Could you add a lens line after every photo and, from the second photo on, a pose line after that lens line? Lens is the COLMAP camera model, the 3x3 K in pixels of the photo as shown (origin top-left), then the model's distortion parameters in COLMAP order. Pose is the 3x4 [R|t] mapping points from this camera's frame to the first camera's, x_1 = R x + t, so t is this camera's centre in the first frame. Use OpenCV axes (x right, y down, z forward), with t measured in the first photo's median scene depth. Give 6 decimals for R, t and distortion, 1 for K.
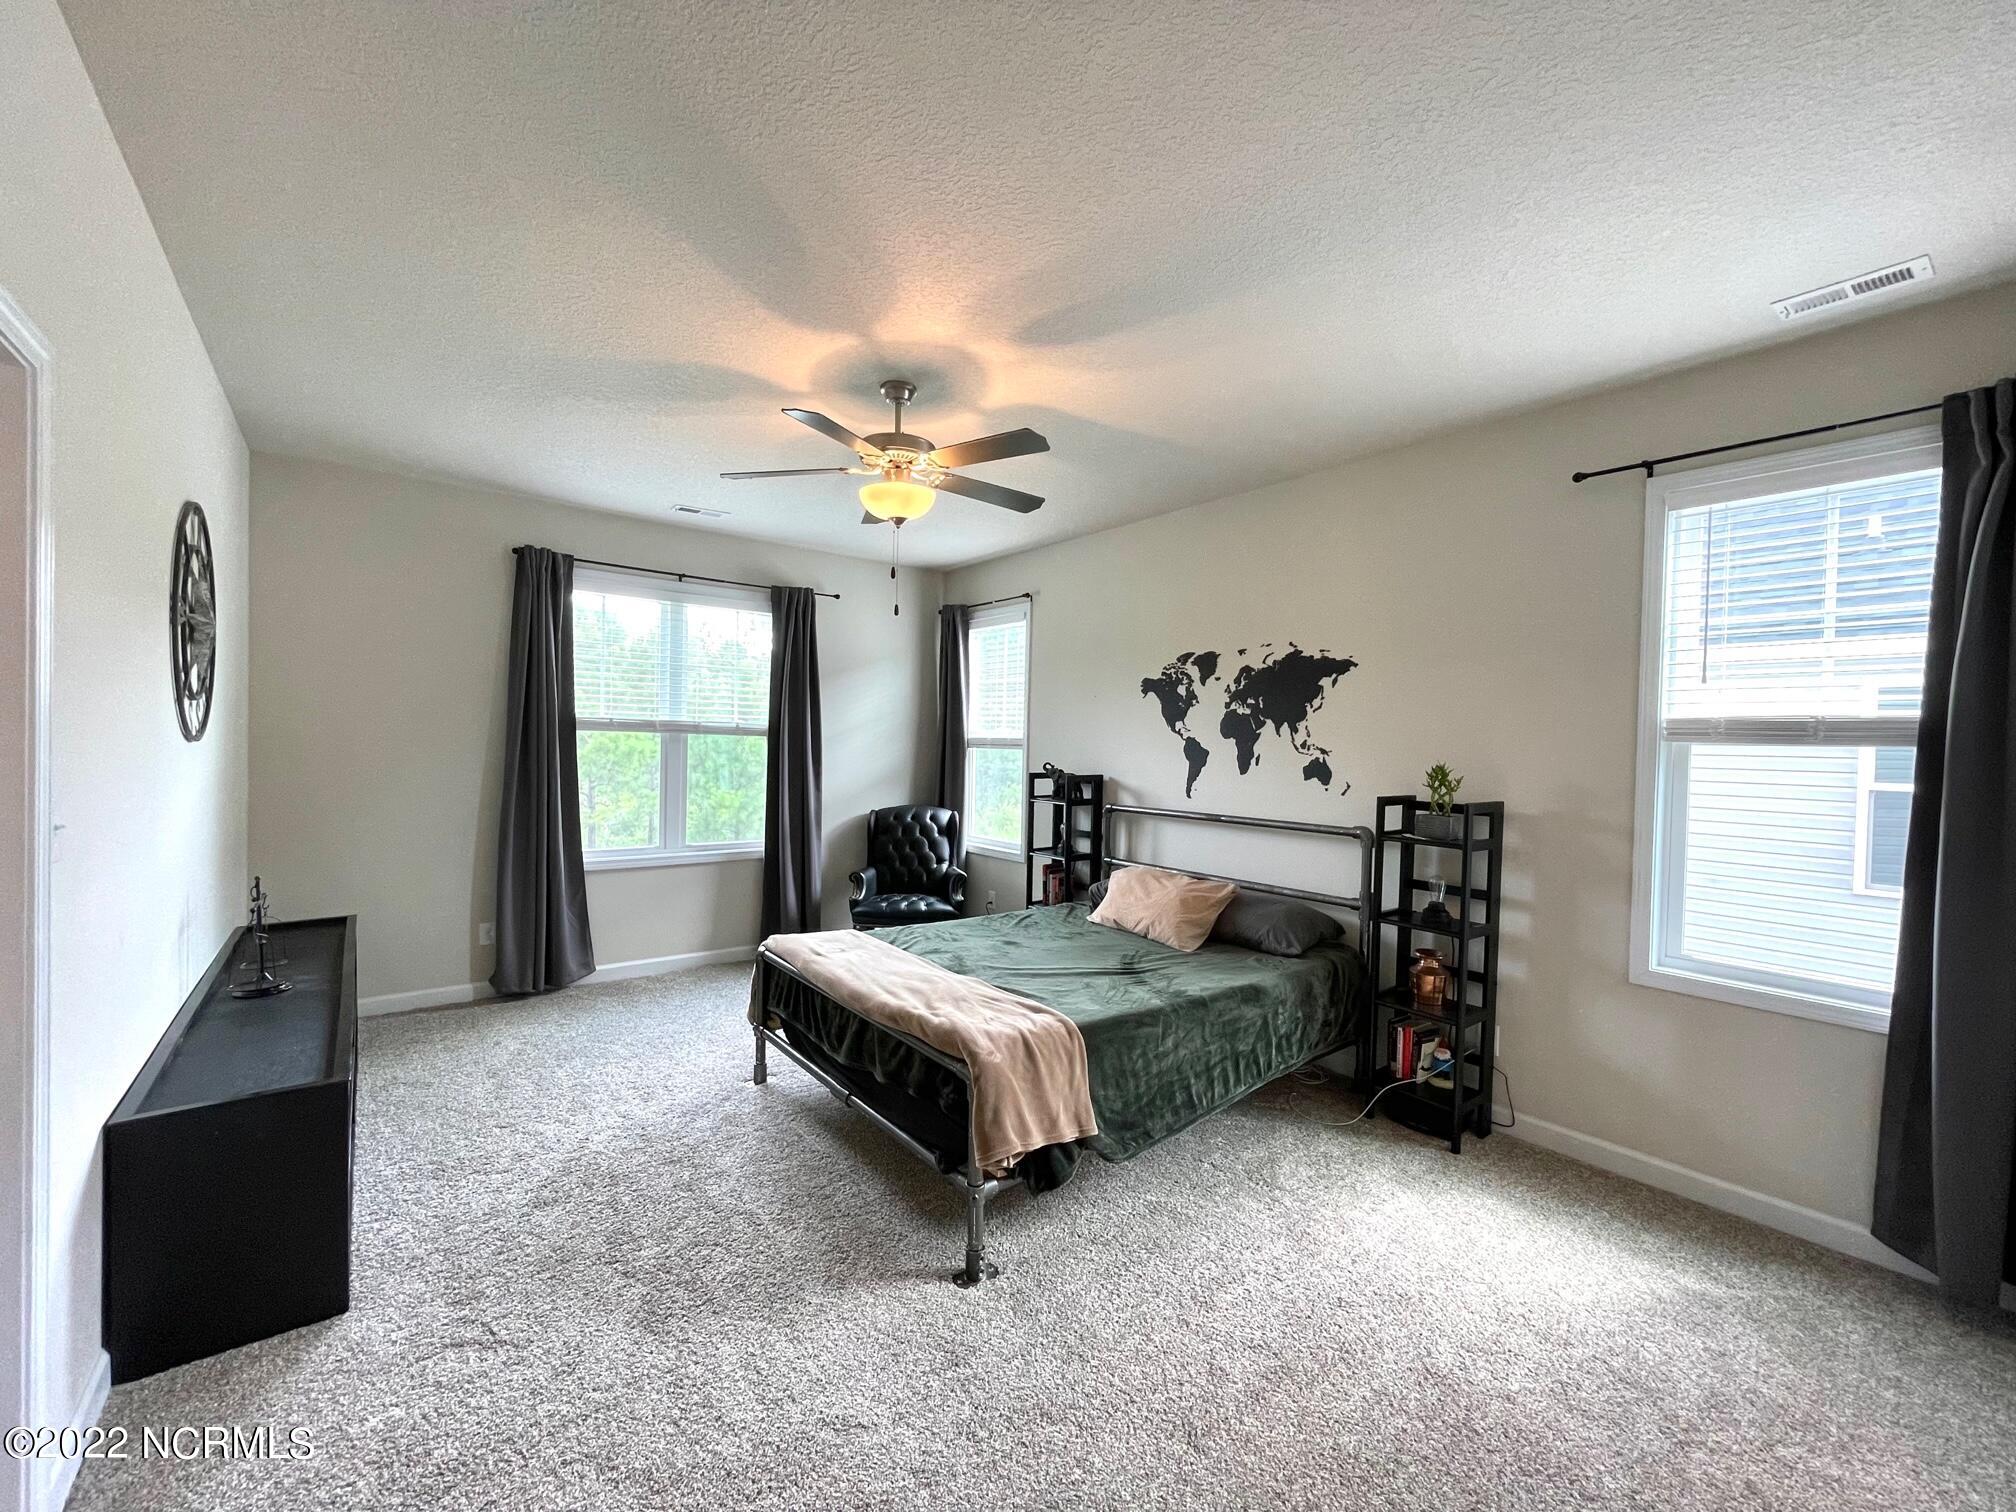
lens RADIAL K [[808.2, 0, 1001.8], [0, 808.2, 761.5], [0, 0, 1]] dist [-0.002581, 0.000363]
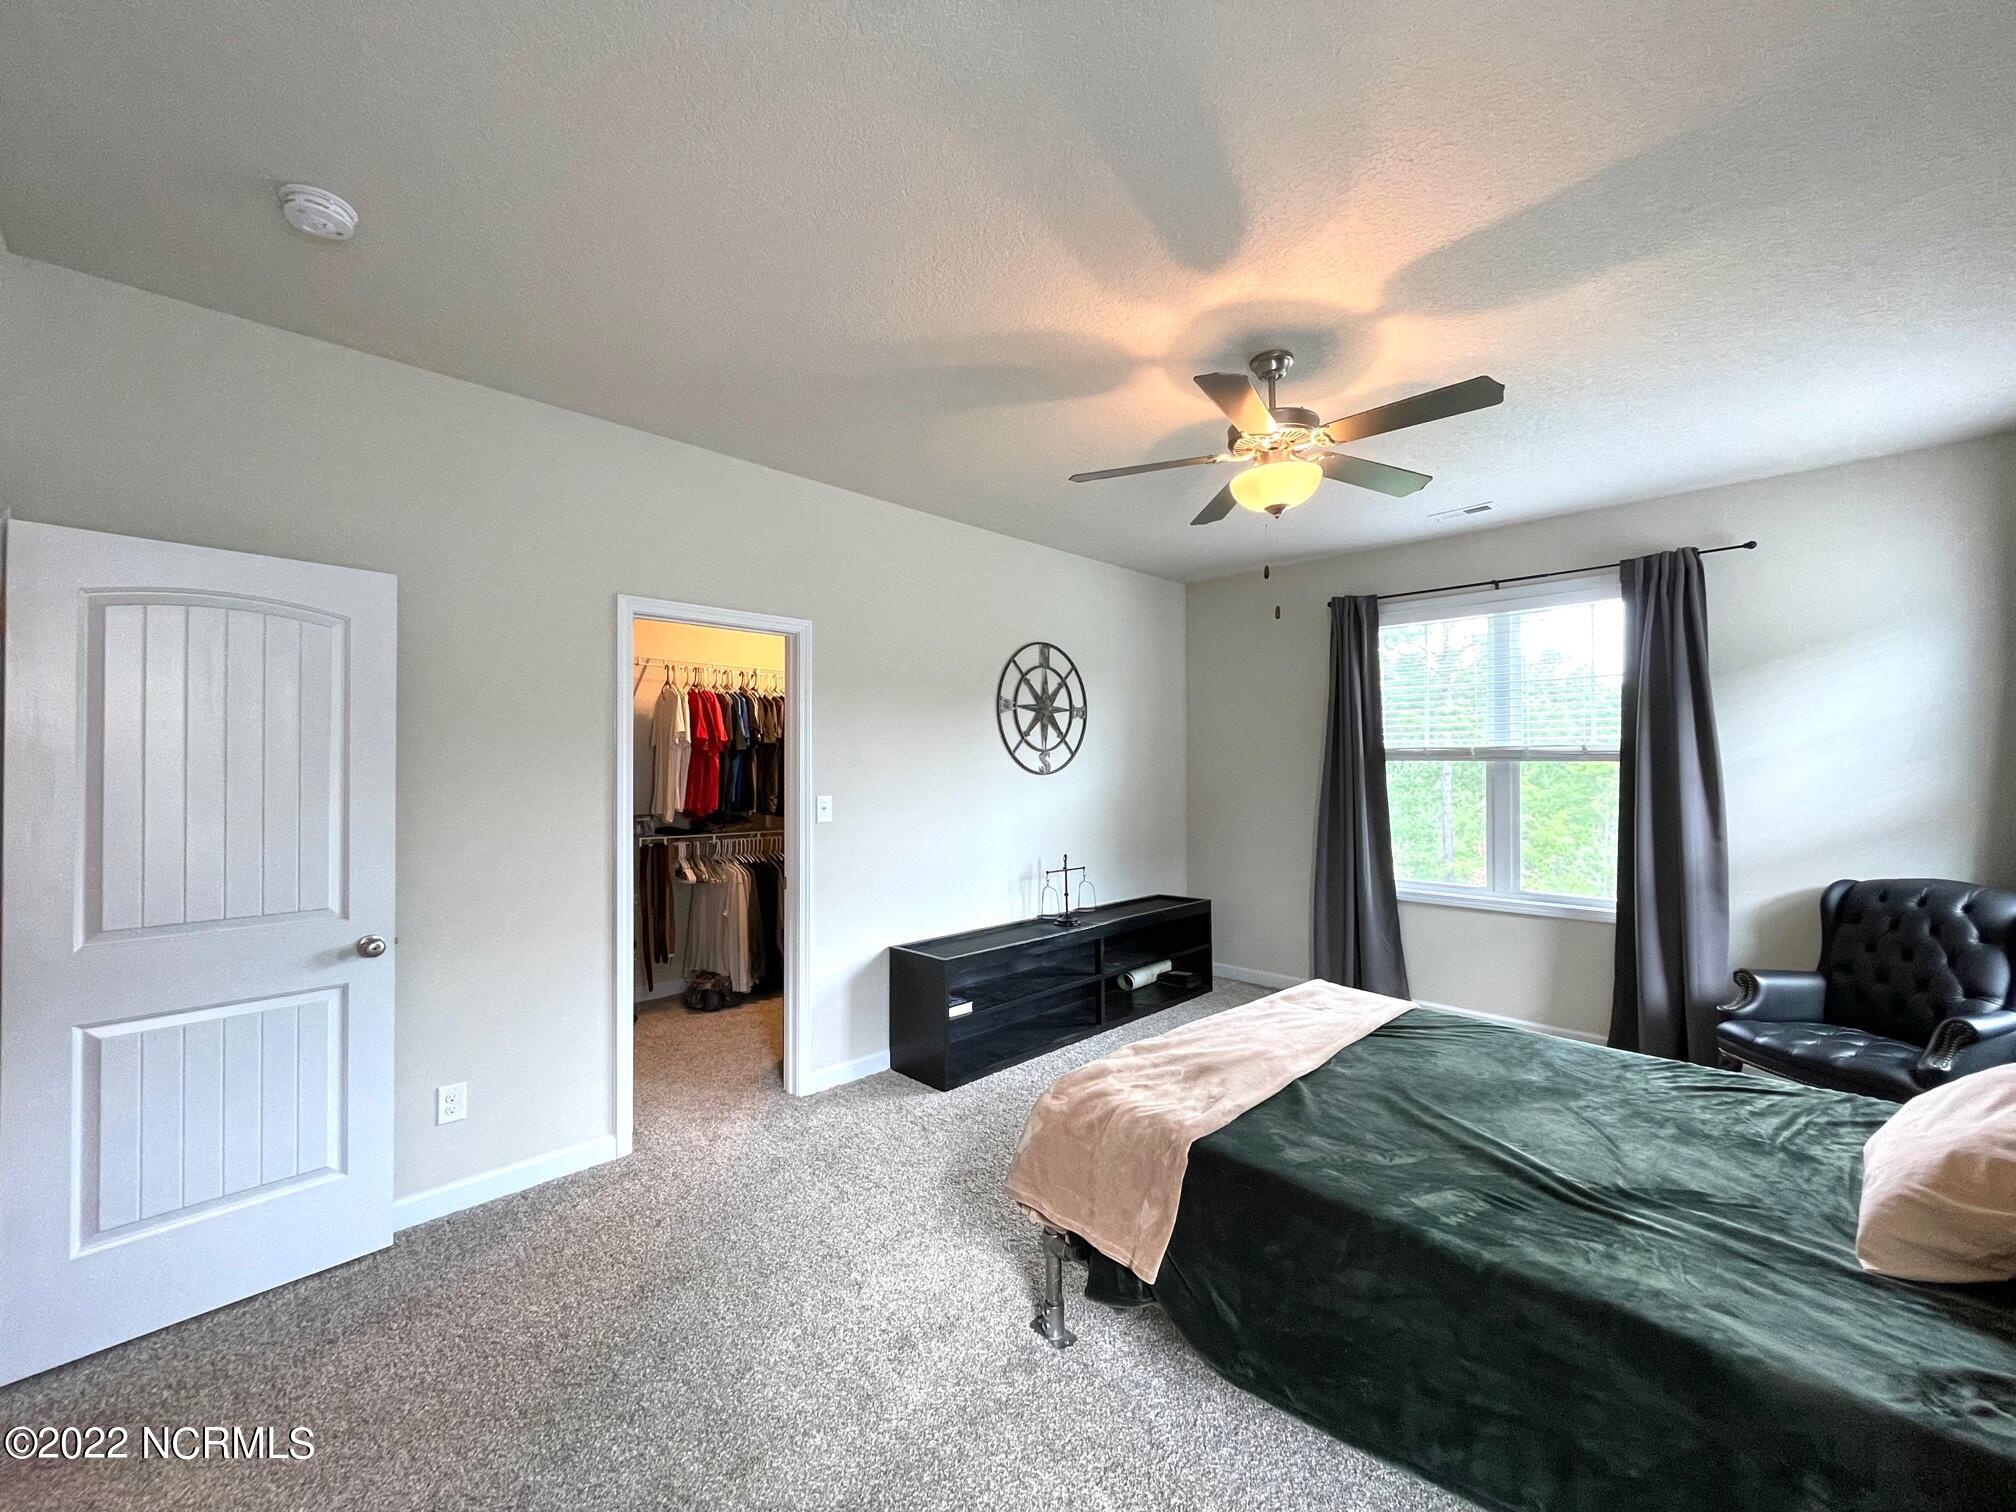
lens RADIAL K [[808.2, 0, 1003.8], [0, 808.2, 762.8], [0, 0, 1]] dist [-0.002581, 0.000363]
pose [[0.128161, -0.025893, -0.991415, 0.767314], [-0.016641, 0.999462, -0.028254, 0.001326], [0.991614, 0.020120, 0.127661, 0.680746]]
